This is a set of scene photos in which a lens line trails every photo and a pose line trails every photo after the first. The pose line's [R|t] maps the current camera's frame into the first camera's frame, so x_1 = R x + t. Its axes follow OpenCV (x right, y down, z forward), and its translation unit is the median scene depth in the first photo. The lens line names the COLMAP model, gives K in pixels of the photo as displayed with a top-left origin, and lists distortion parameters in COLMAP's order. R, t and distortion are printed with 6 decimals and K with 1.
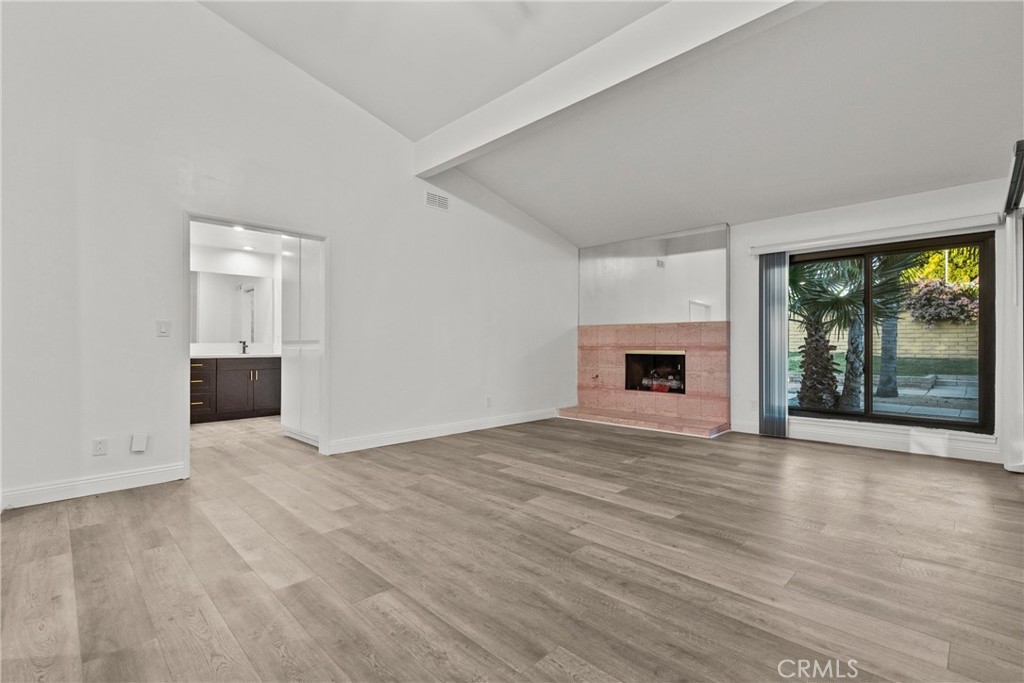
lens RADIAL K [[468.0, 0, 512.2], [0, 468.0, 339.8], [0, 0, 1]] dist [-0.006912, 0.003079]
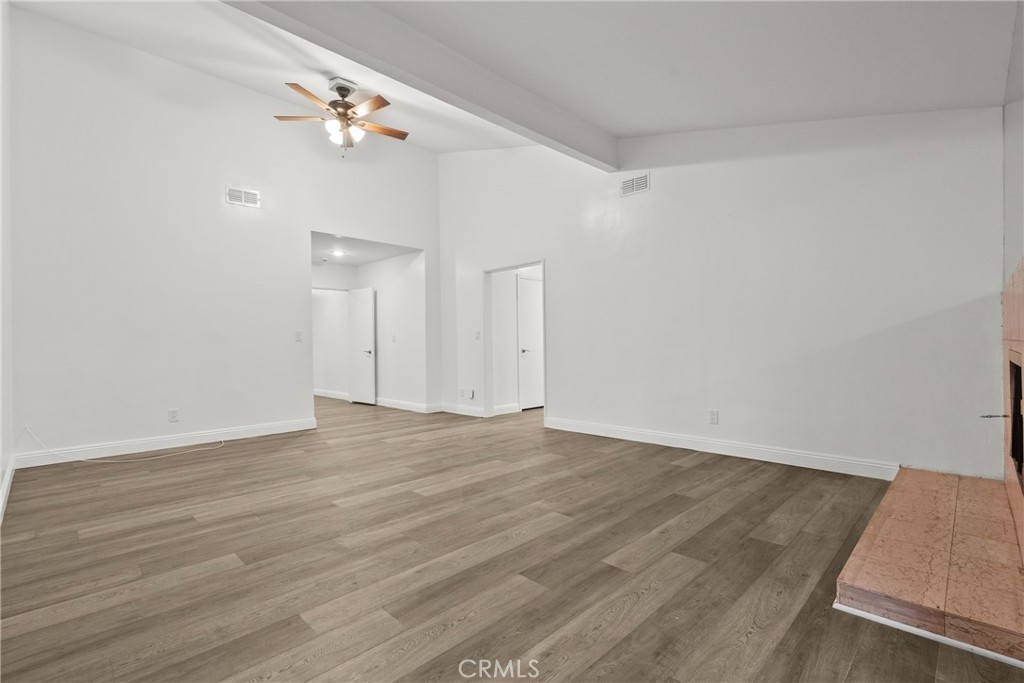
lens RADIAL K [[468.0, 0, 511.6], [0, 468.0, 343.2], [0, 0, 1]] dist [-0.006912, 0.003079]
pose [[0.009761, 0.006222, -0.999933, 1.163851], [0.024856, 0.999670, 0.006463, 0.000996], [0.999643, -0.024918, 0.009603, 1.131941]]
